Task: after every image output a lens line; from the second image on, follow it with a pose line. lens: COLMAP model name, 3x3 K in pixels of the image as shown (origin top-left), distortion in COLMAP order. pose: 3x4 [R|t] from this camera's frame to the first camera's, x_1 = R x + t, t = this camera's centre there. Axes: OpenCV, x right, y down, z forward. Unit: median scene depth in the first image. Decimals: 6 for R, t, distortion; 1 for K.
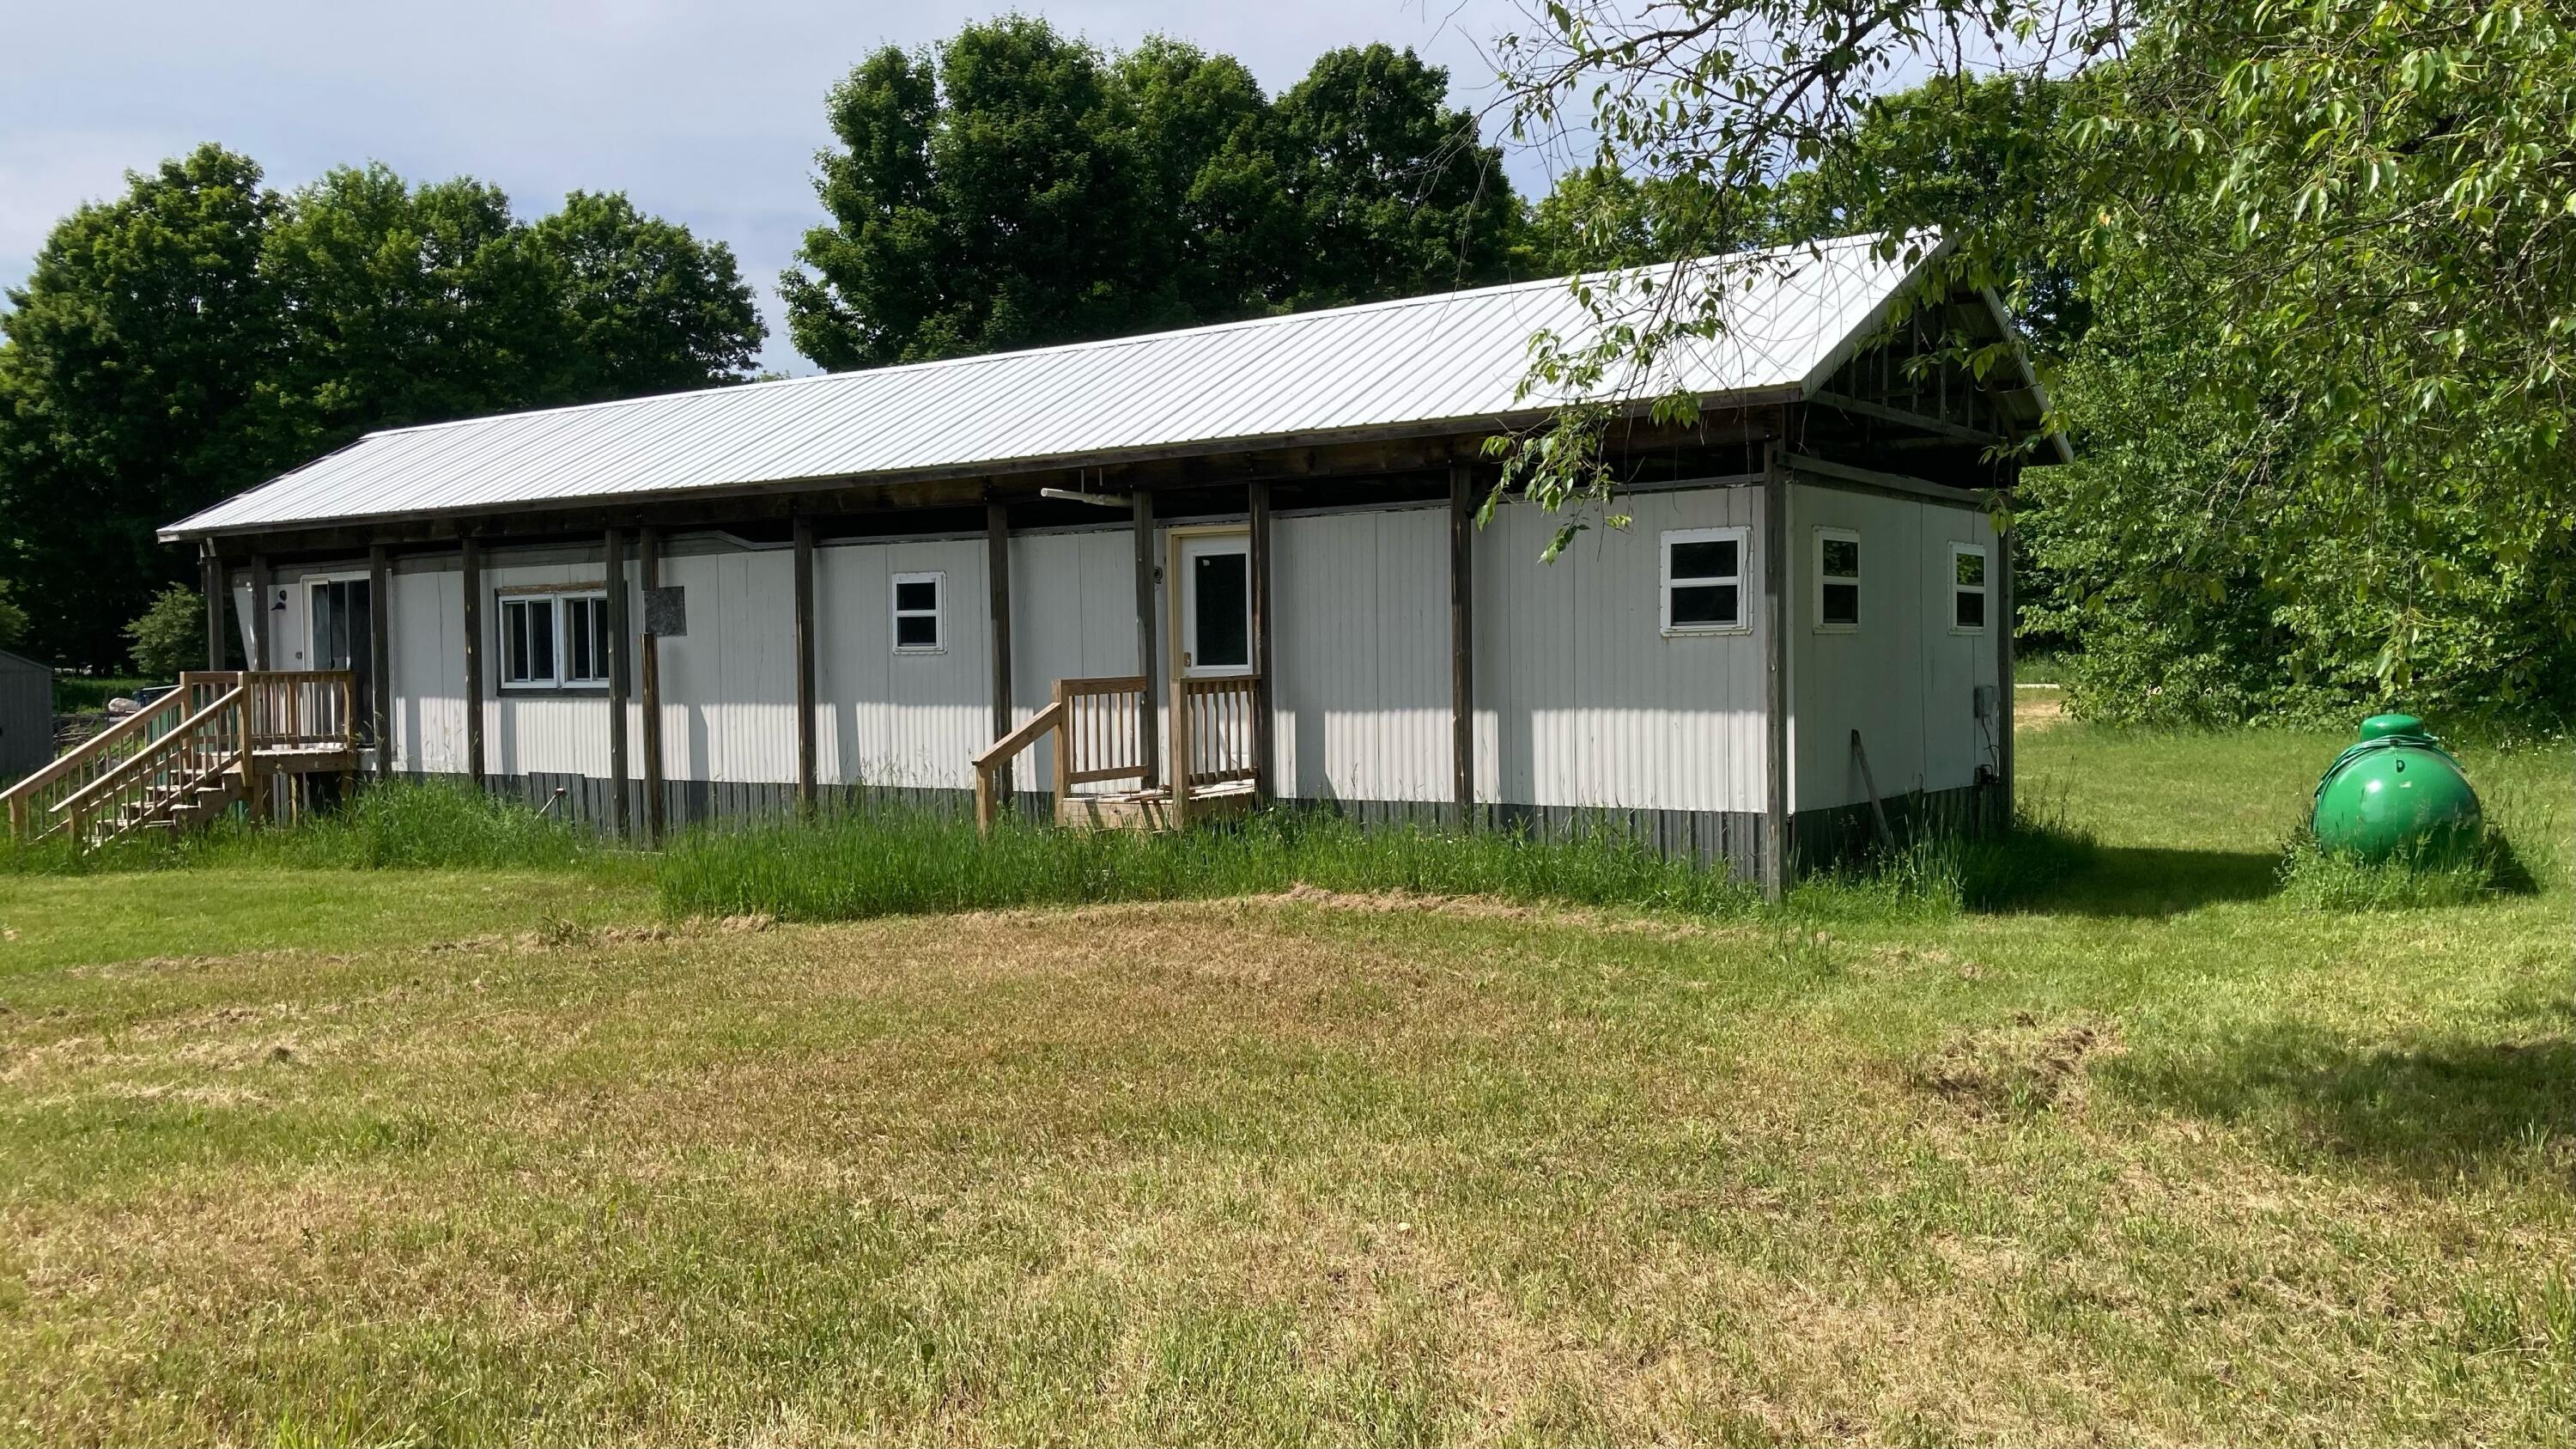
lens RADIAL K [[2086.4, 0, 1288.0], [0, 2086.4, 724.5], [0, 0, 1]] dist [0.002156, -0.018627]
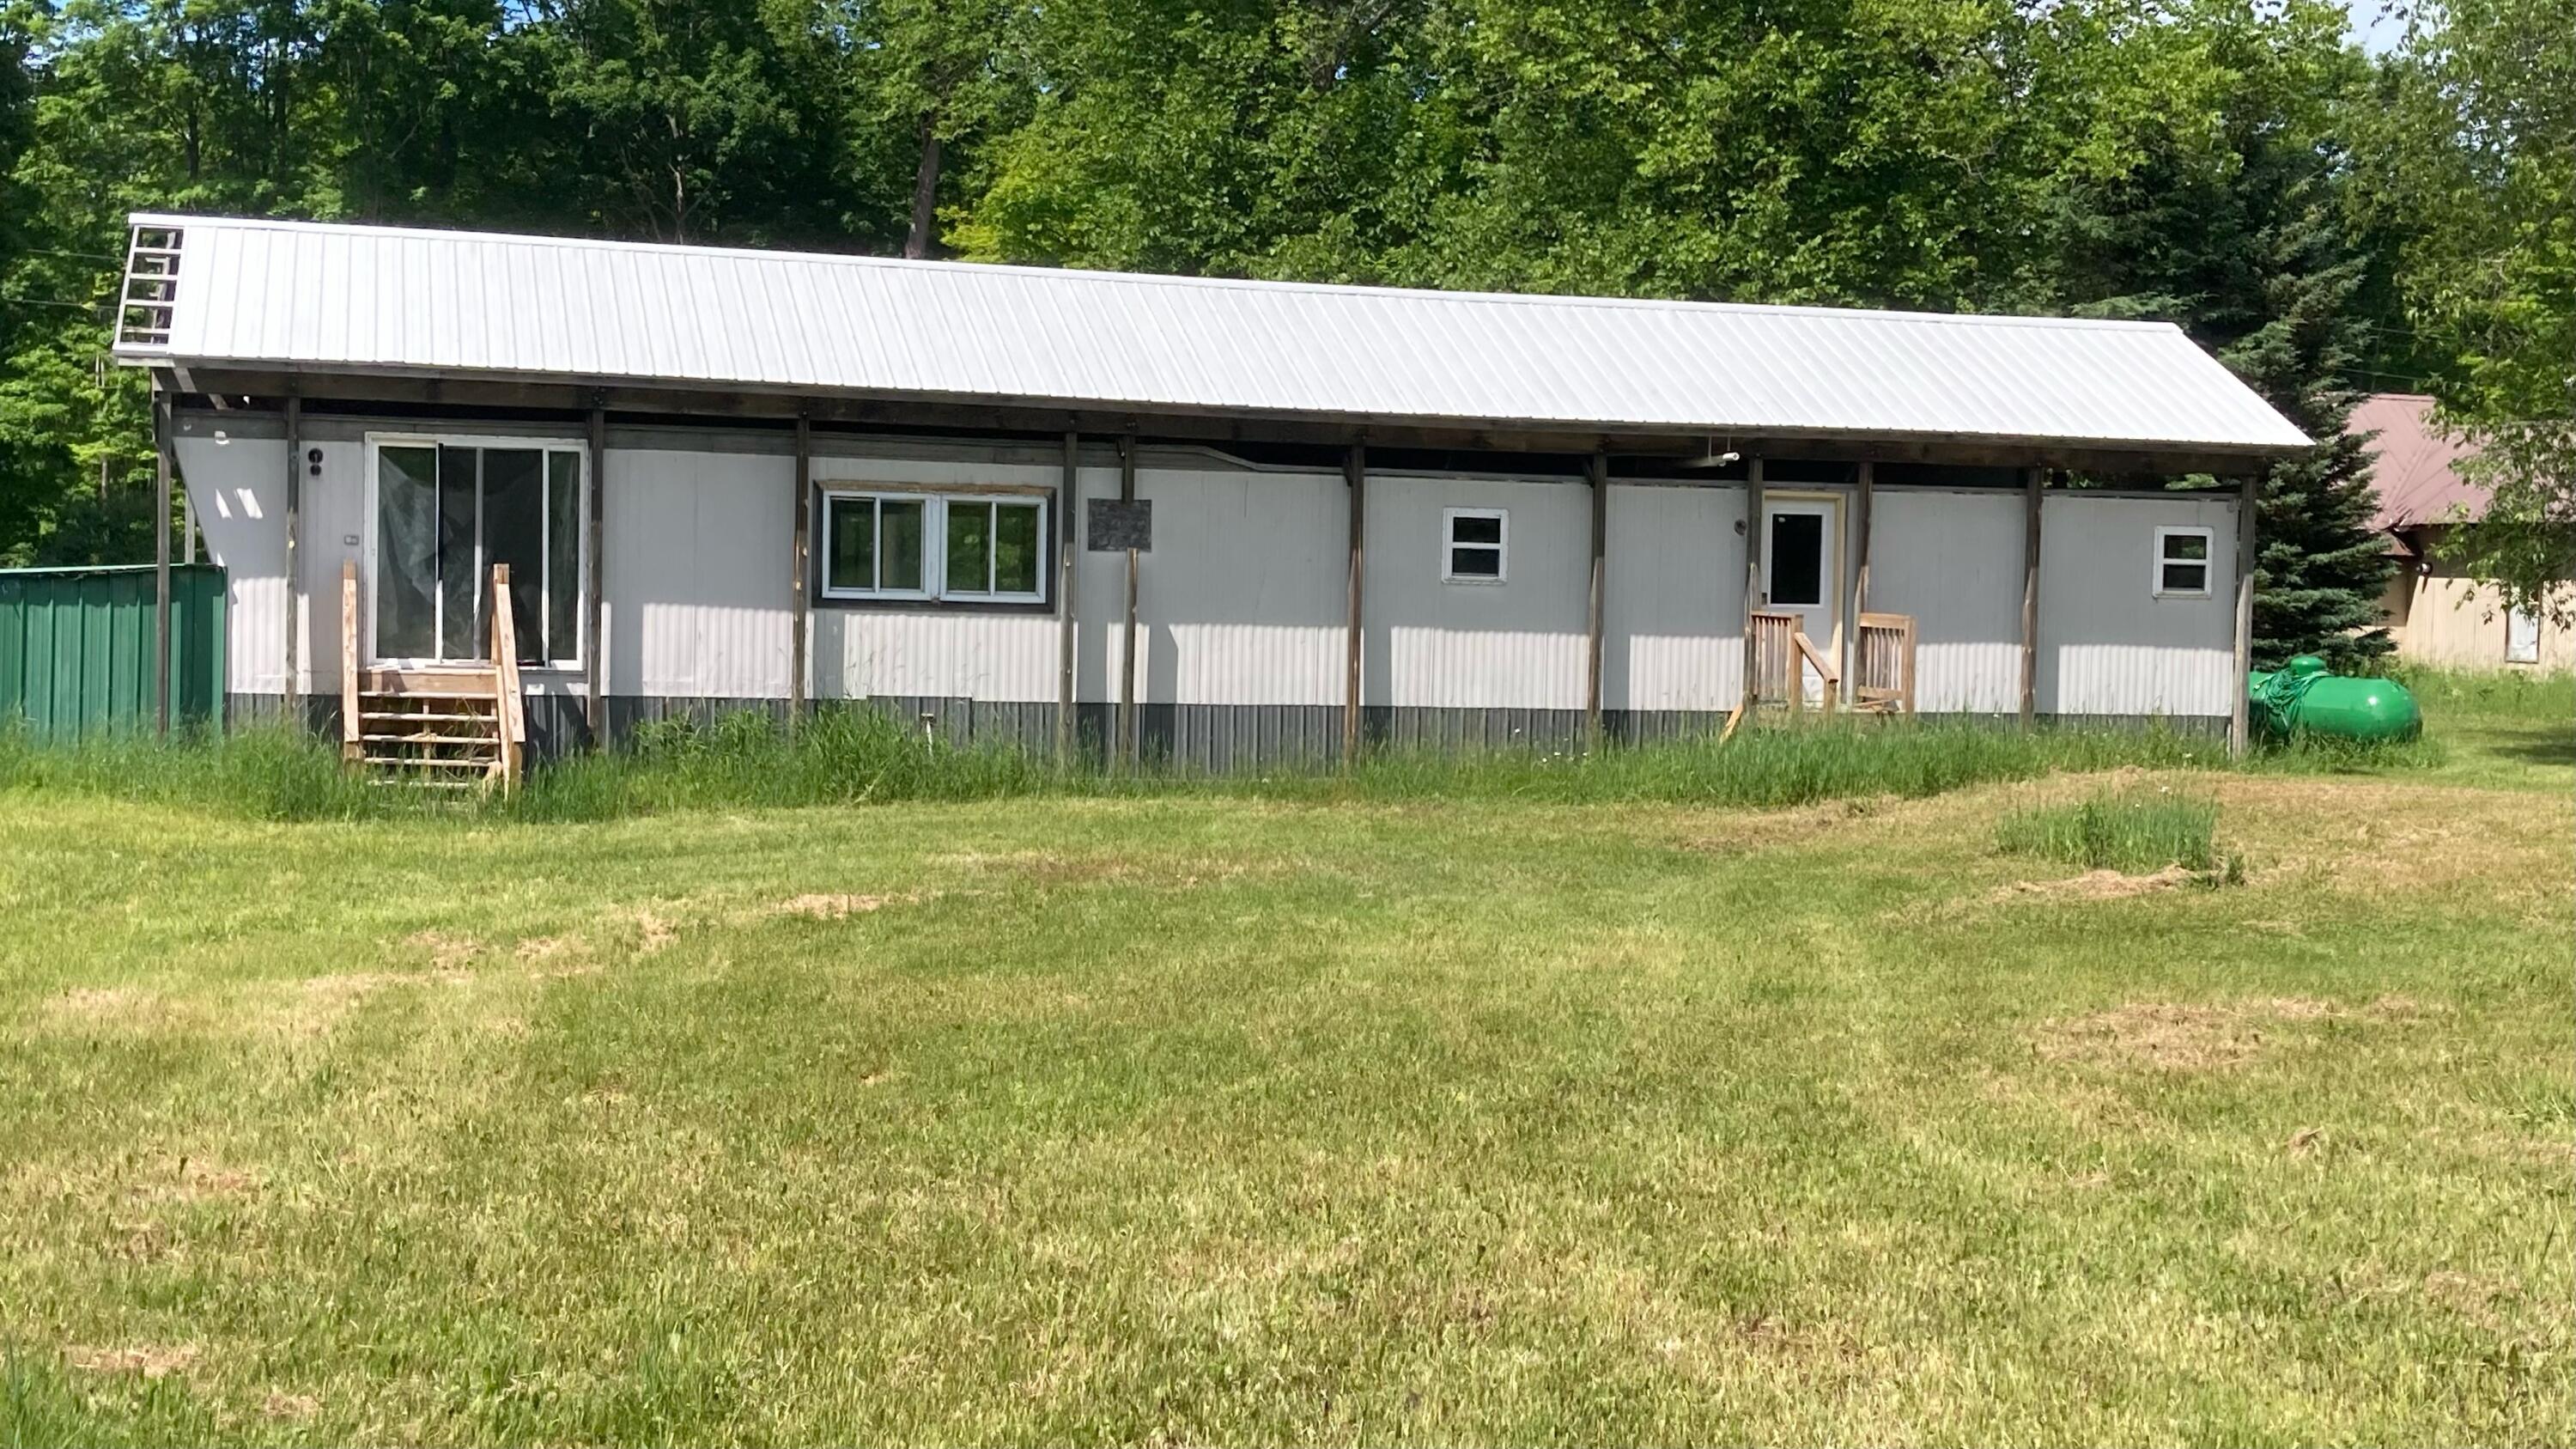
lens RADIAL K [[3147.1, 0, 1288.0], [0, 3147.1, 724.5], [0, 0, 1]] dist [0.020615, -0.020925]
pose [[0.631303, -0.018027, 0.775327, -1.356405], [-0.015258, 0.999248, 0.035657, -0.015117], [-0.775386, -0.034341, 0.630553, 0.036899]]
